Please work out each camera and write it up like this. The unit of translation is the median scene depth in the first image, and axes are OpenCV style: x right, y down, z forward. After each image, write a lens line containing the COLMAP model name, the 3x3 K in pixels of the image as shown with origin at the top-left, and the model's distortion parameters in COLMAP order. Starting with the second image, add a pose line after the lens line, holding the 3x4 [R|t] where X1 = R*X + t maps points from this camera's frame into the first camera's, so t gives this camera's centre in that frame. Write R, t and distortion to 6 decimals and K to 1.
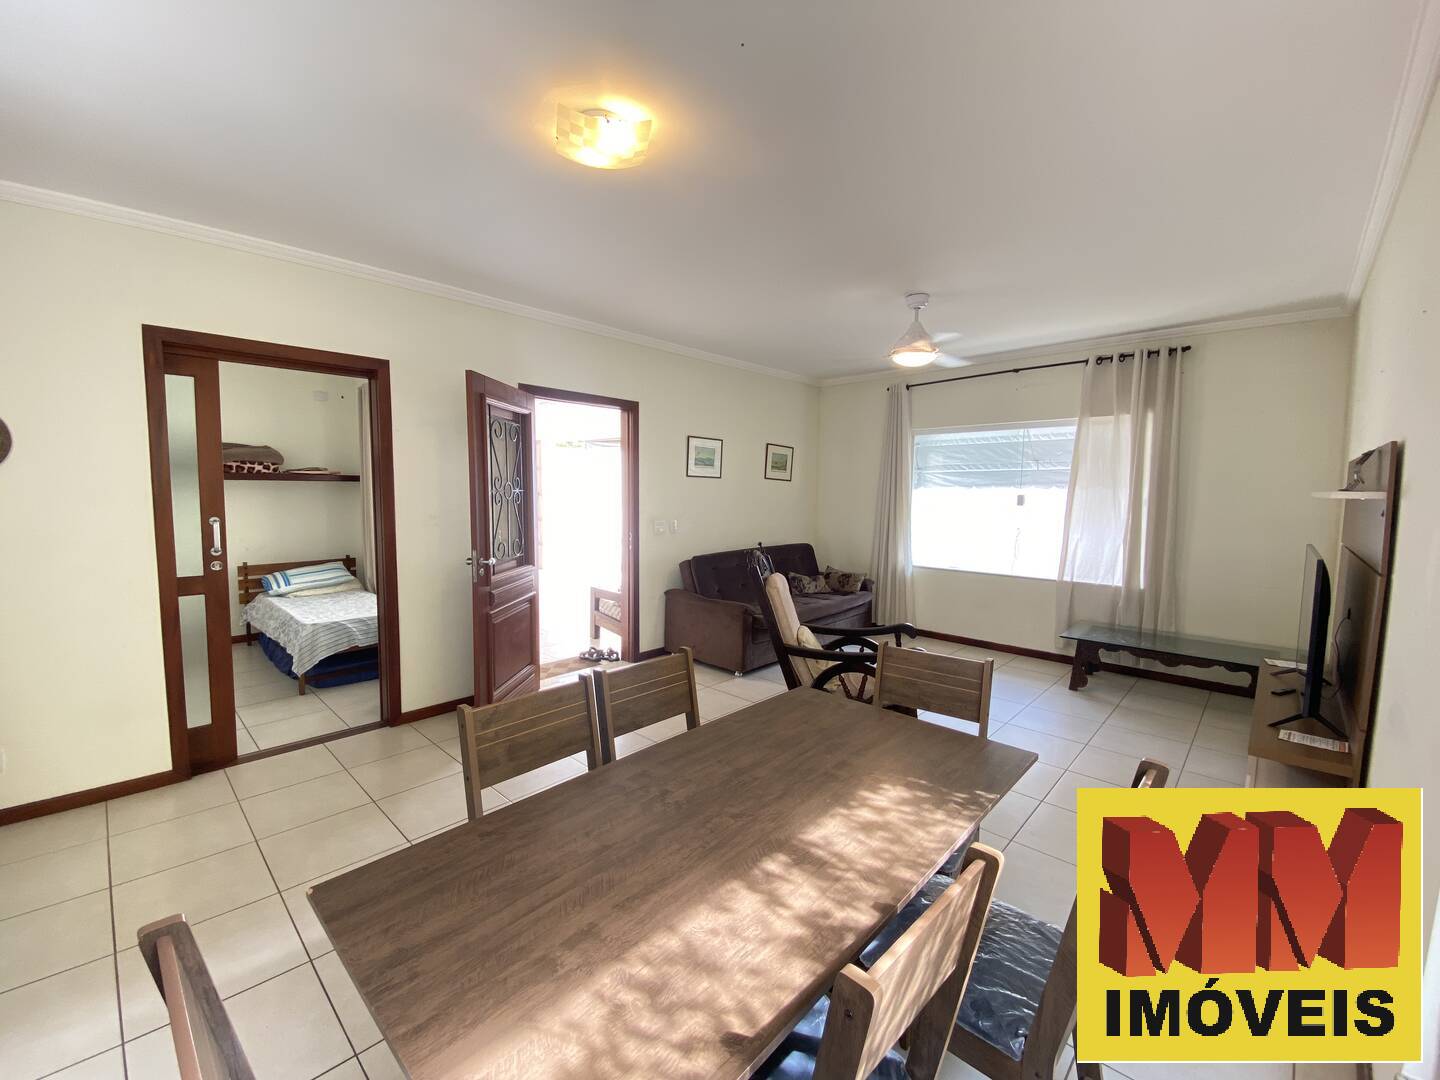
lens RADIAL K [[587.2, 0, 707.8], [0, 587.2, 540.1], [0, 0, 1]] dist [0.006251, -0.008635]
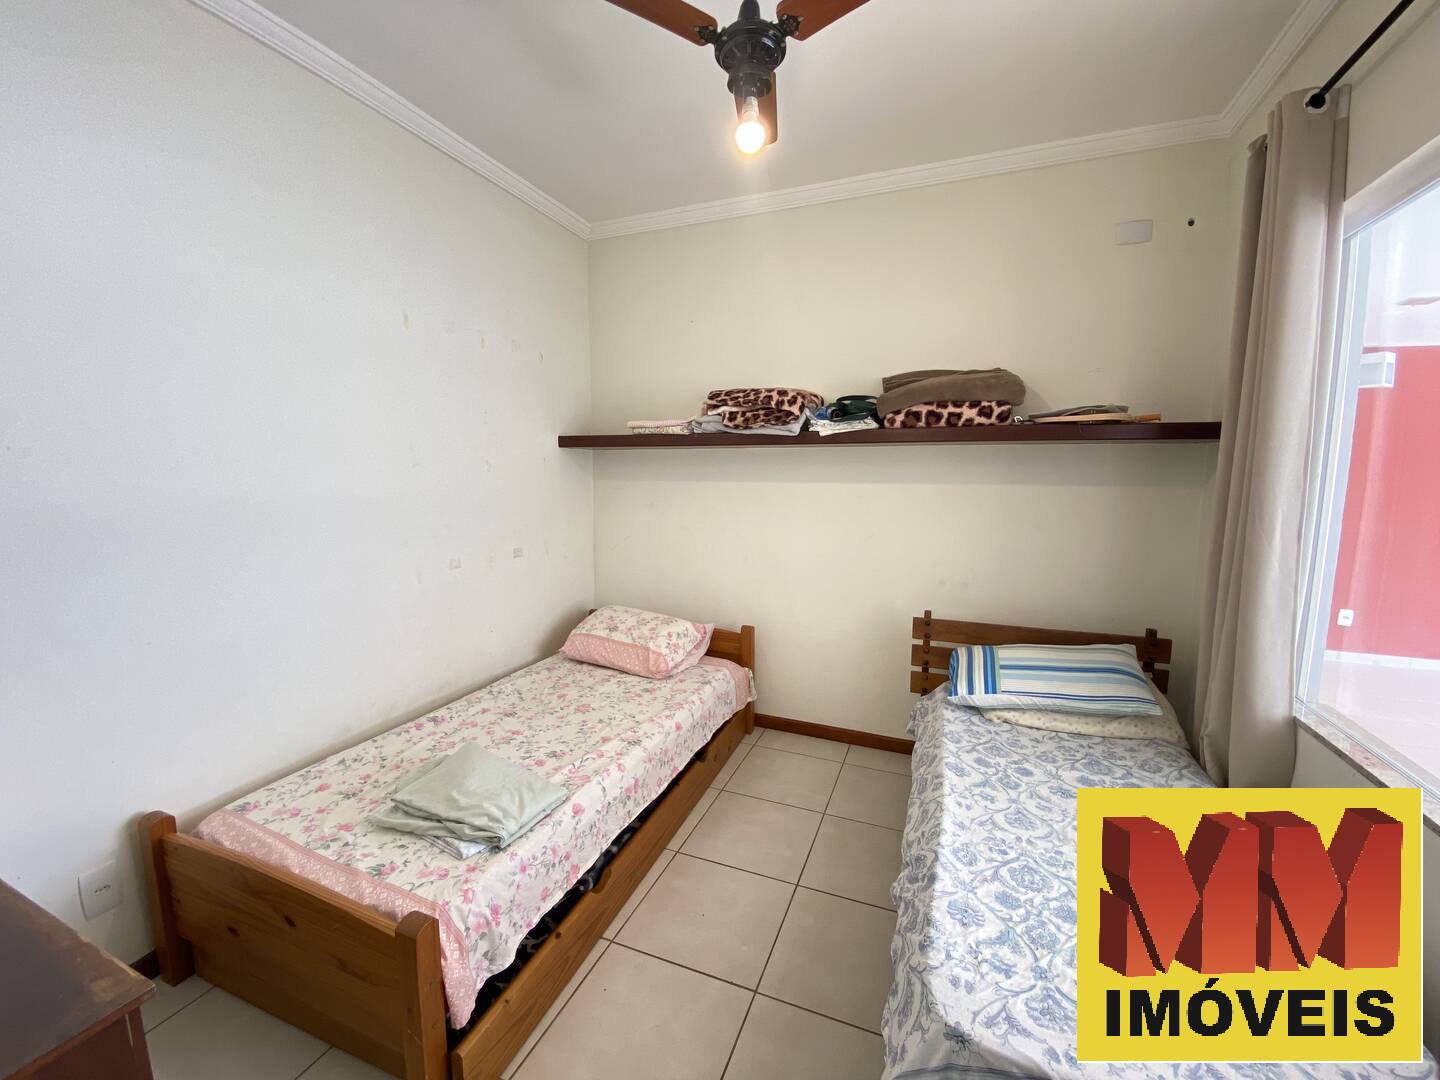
lens RADIAL K [[587.2, 0, 714.3], [0, 587.2, 538.4], [0, 0, 1]] dist [0.006251, -0.008635]
pose [[0.367089, 0.107879, -0.923909, -0.406745], [-0.070148, 0.993634, 0.088149, -0.053715], [0.927537, 0.032452, 0.372320, 0.650093]]
